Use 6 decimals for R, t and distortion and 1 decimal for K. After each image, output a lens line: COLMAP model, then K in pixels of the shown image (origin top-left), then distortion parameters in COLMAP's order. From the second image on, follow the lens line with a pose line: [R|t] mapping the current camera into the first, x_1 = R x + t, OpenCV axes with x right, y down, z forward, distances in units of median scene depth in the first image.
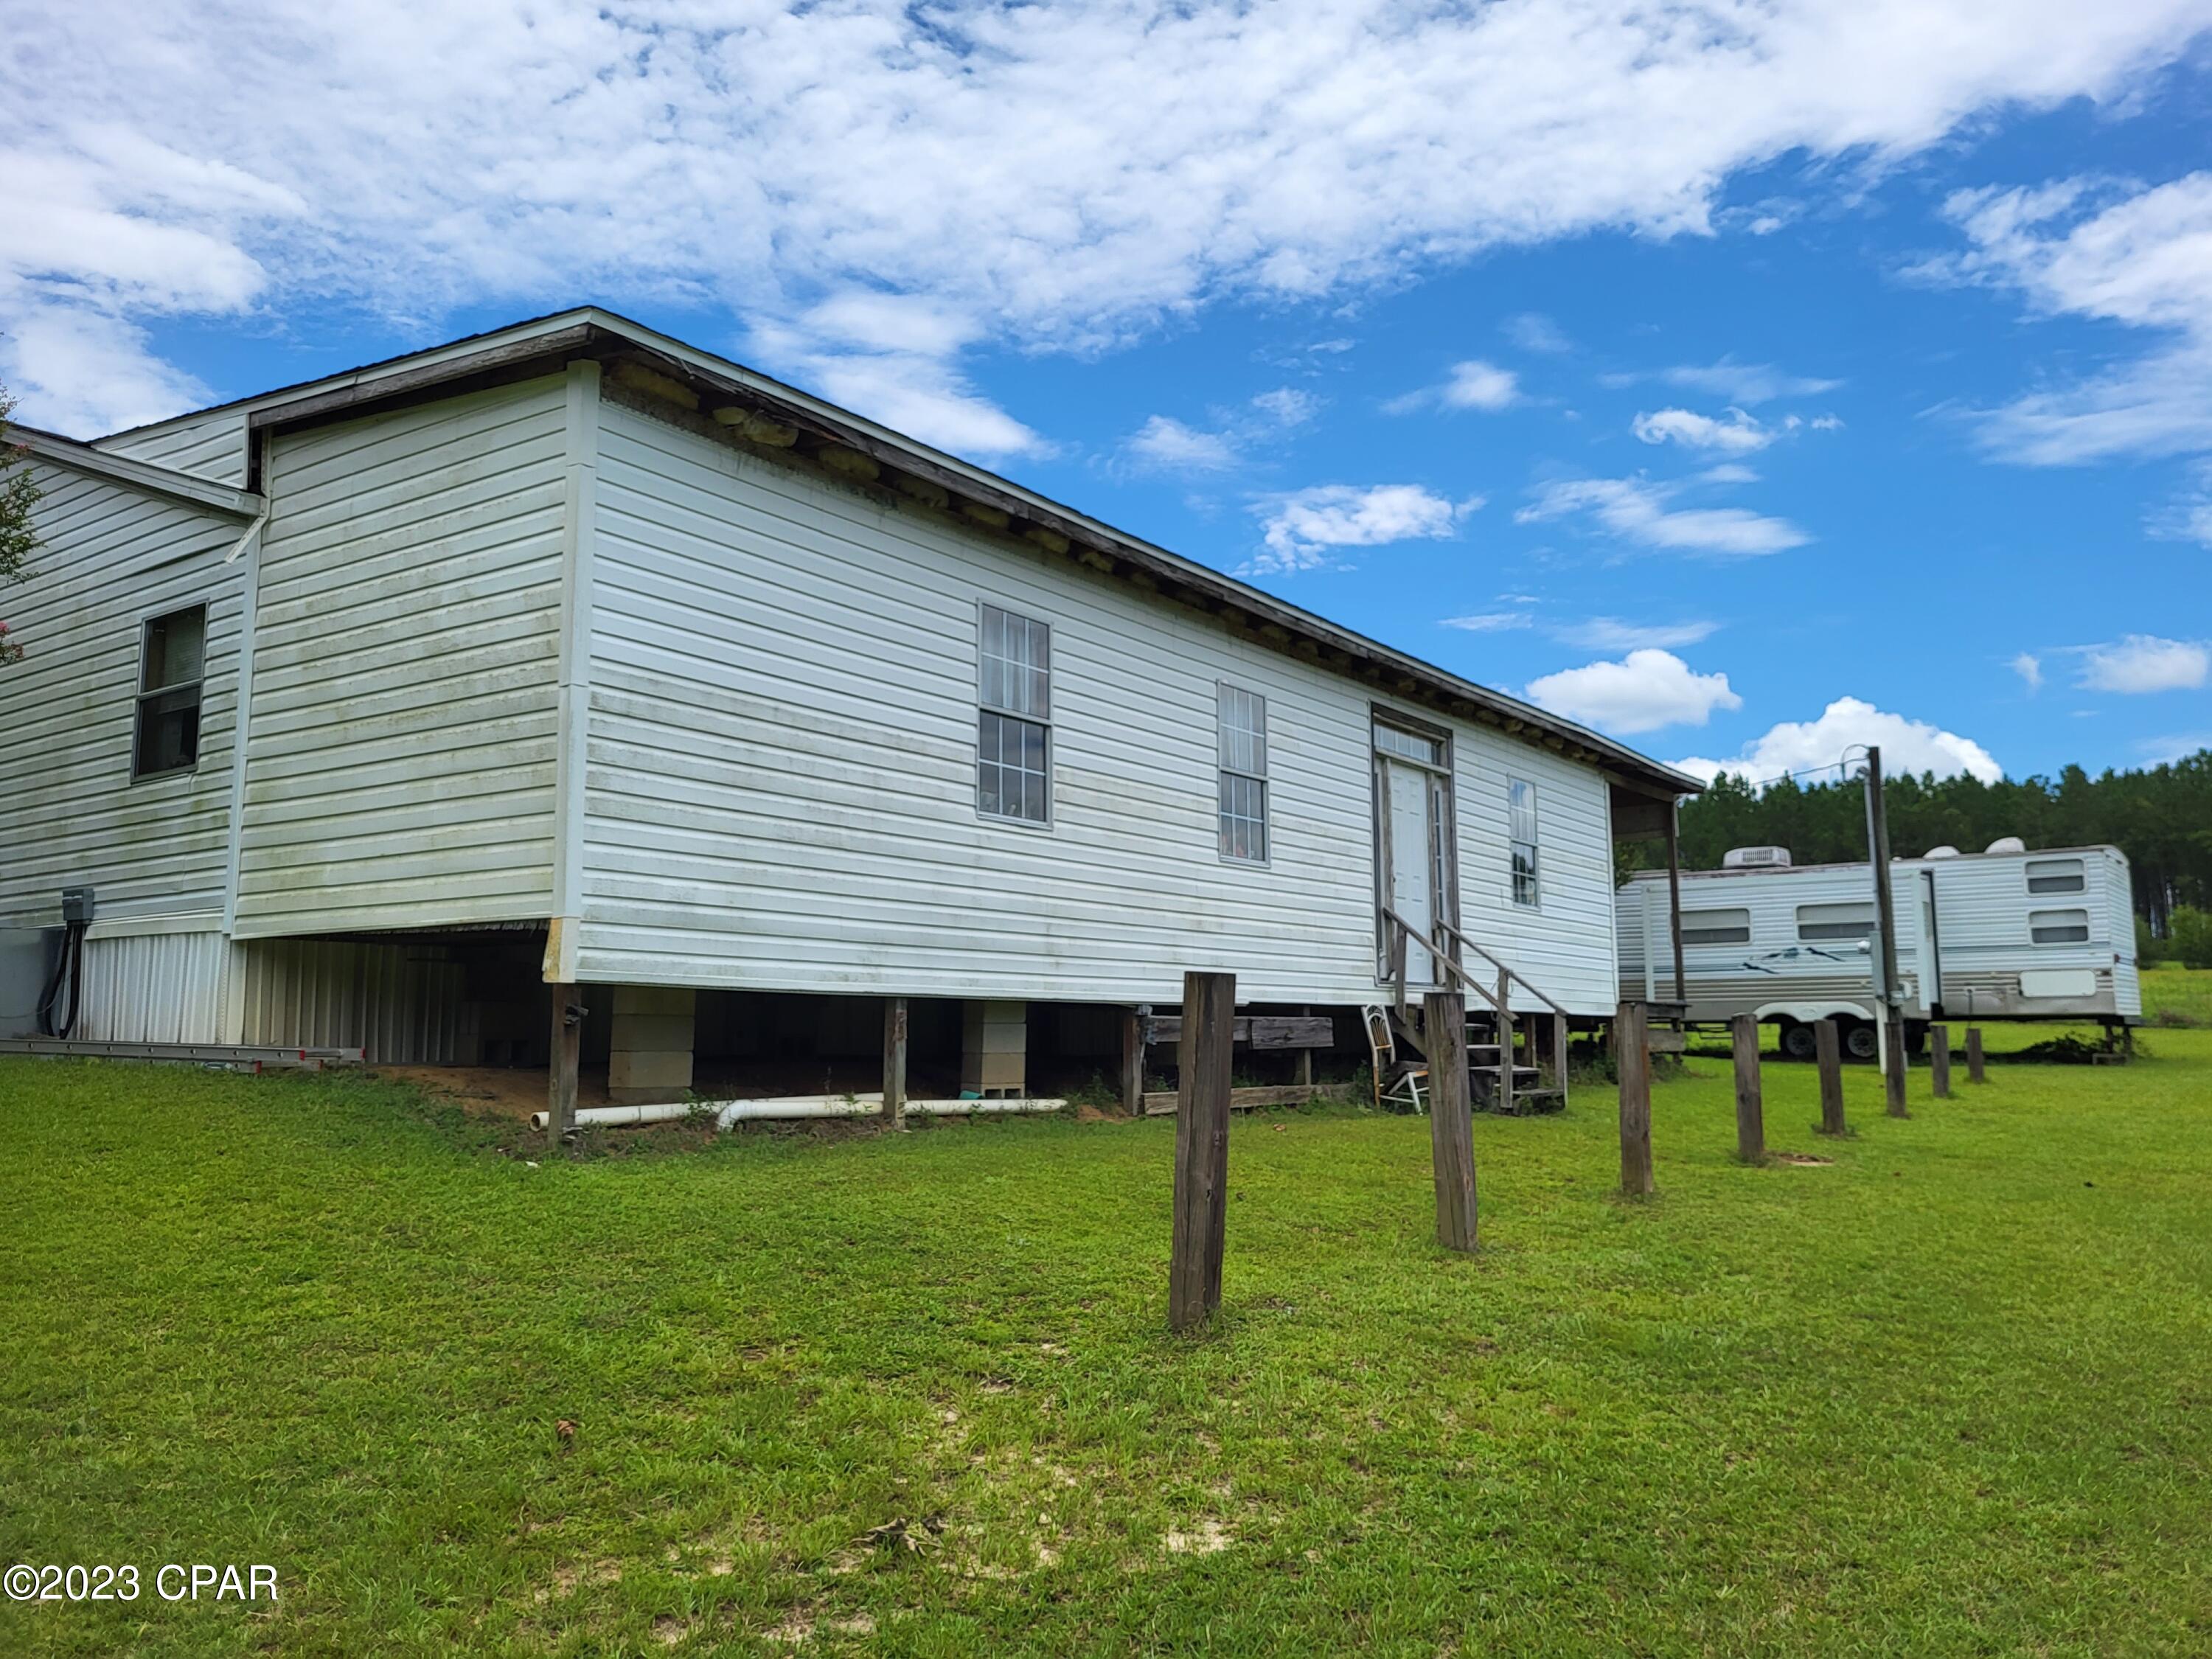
lens RADIAL K [[1691.7, 0, 1103.4], [0, 1691.7, 835.1], [0, 0, 1]] dist [0.052624, -0.045130]
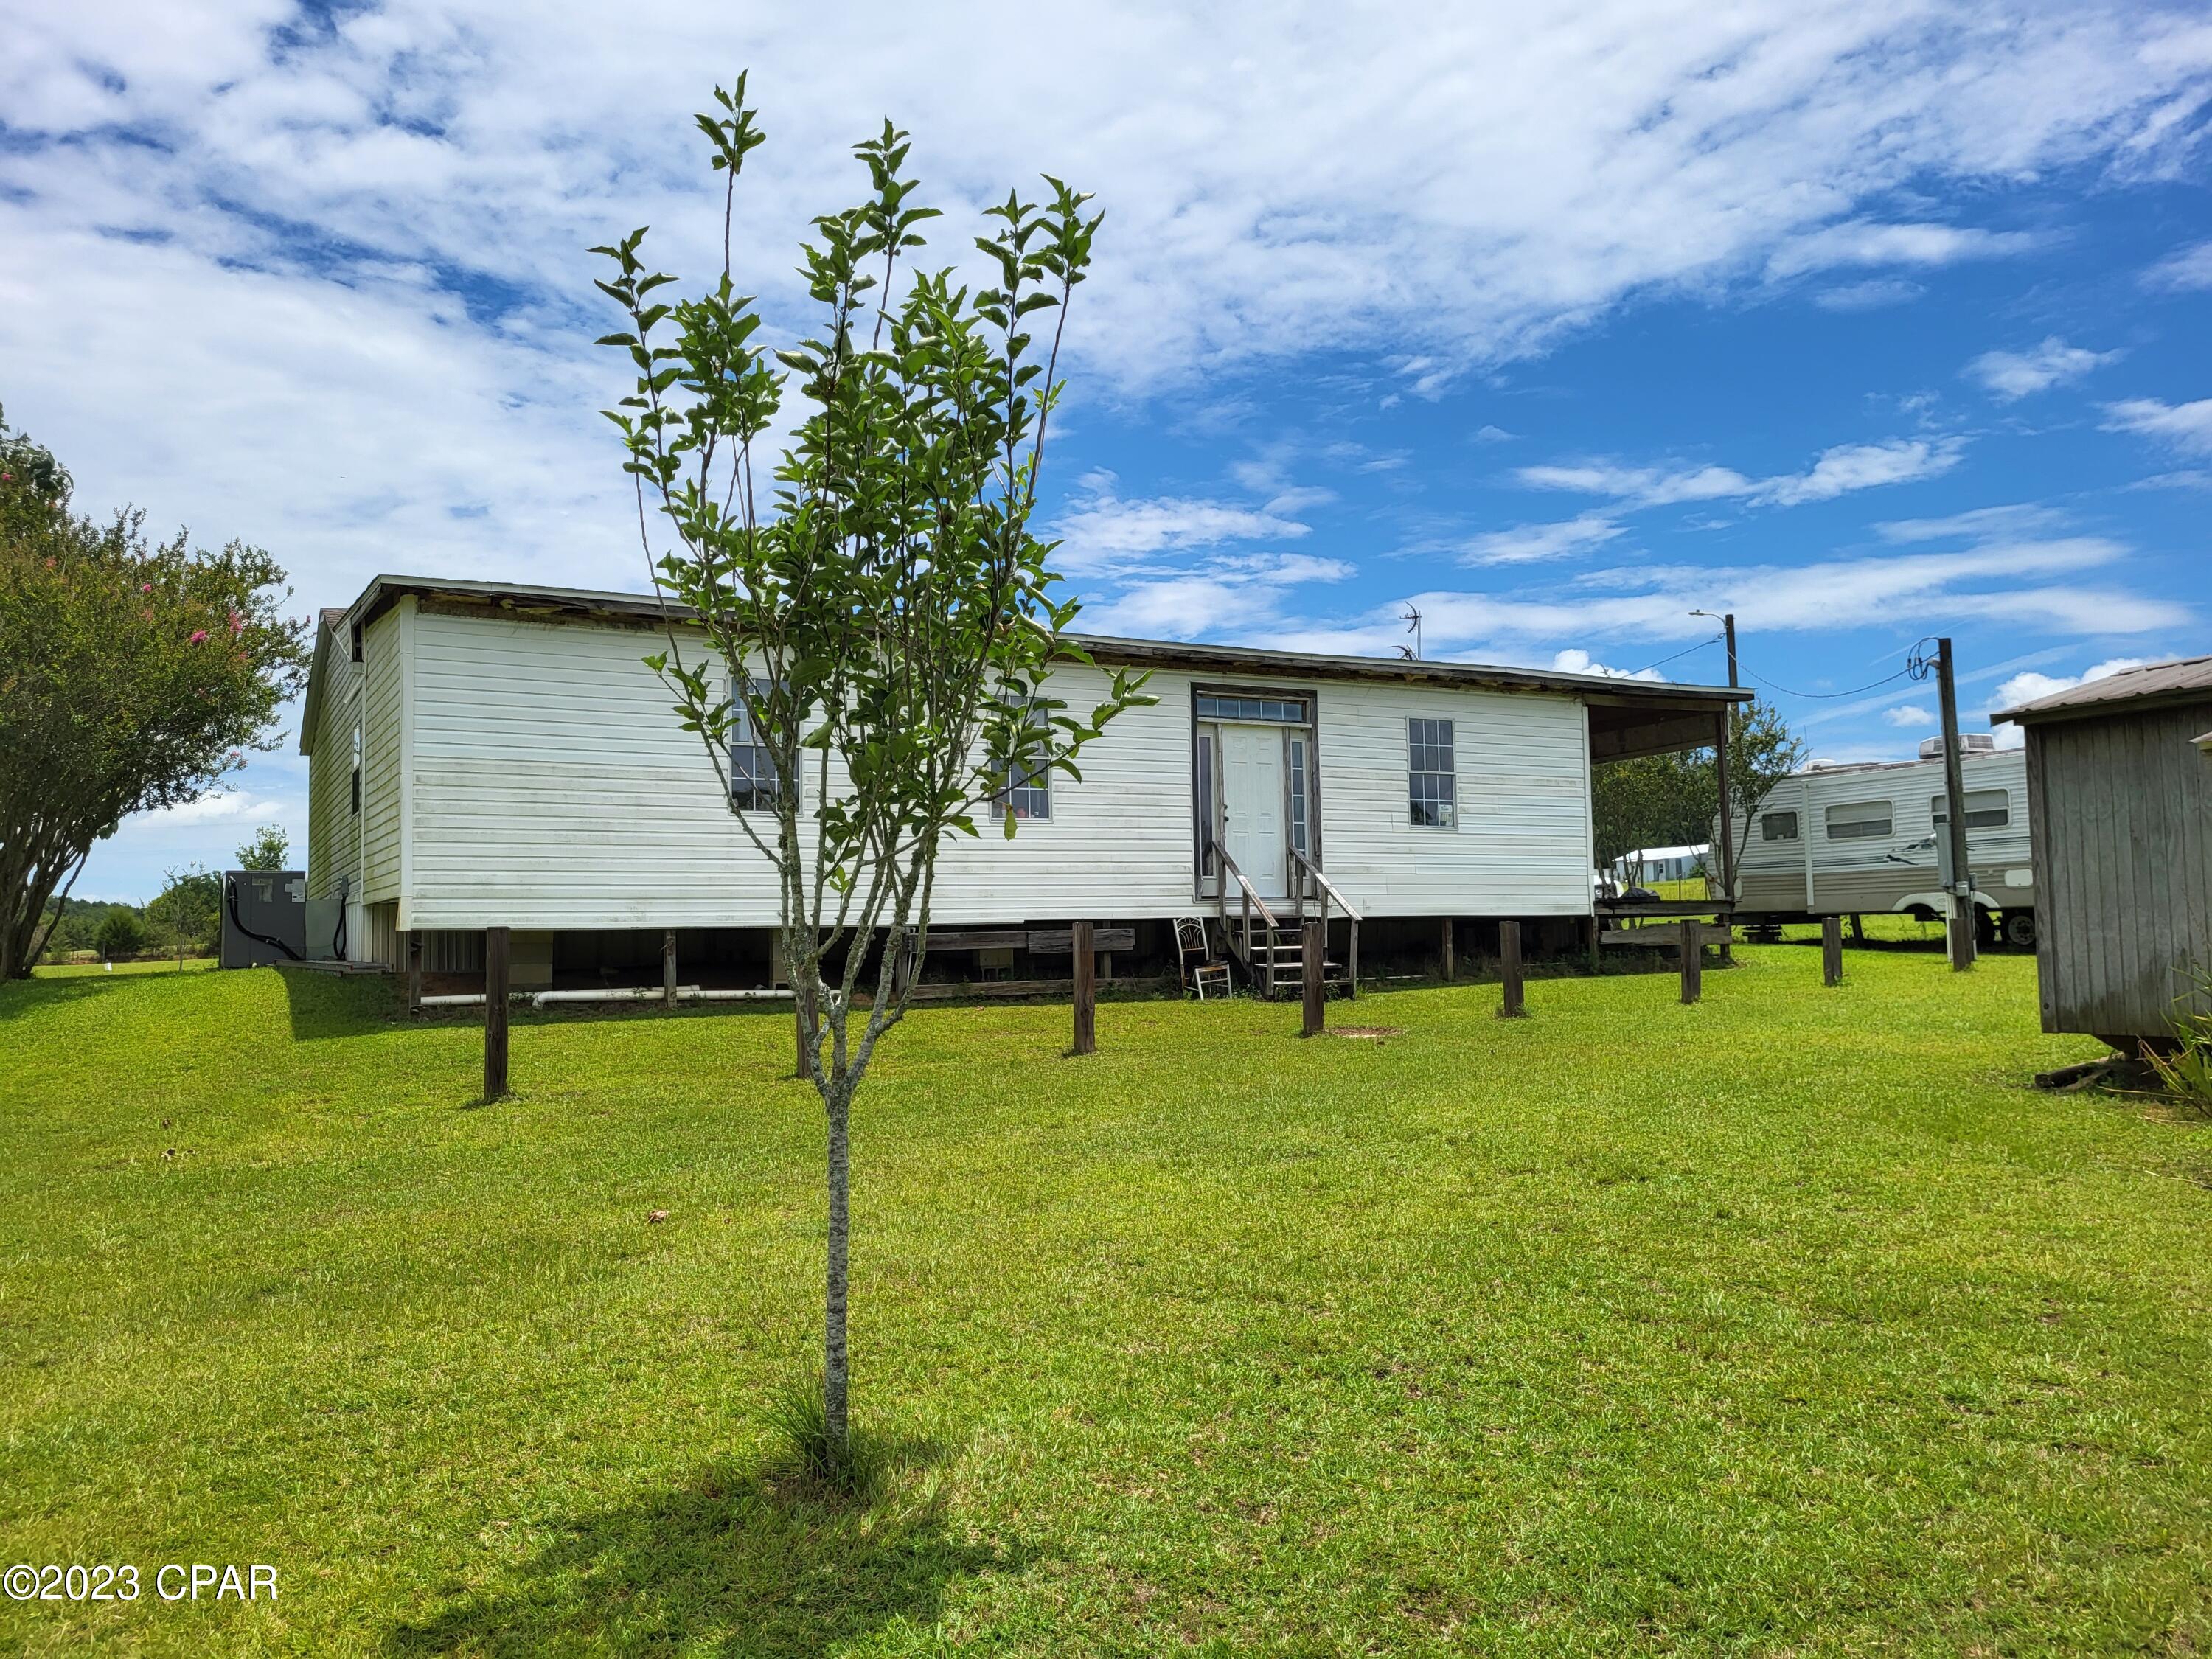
lens RADIAL K [[1691.7, 0, 1107.1], [0, 1691.7, 817.7], [0, 0, 1]] dist [0.052624, -0.045130]
pose [[0.884089, -0.044705, -0.465175, 0.726254], [0.071416, 0.996646, 0.039949, -0.033882], [0.461829, -0.068540, 0.884317, -0.181992]]
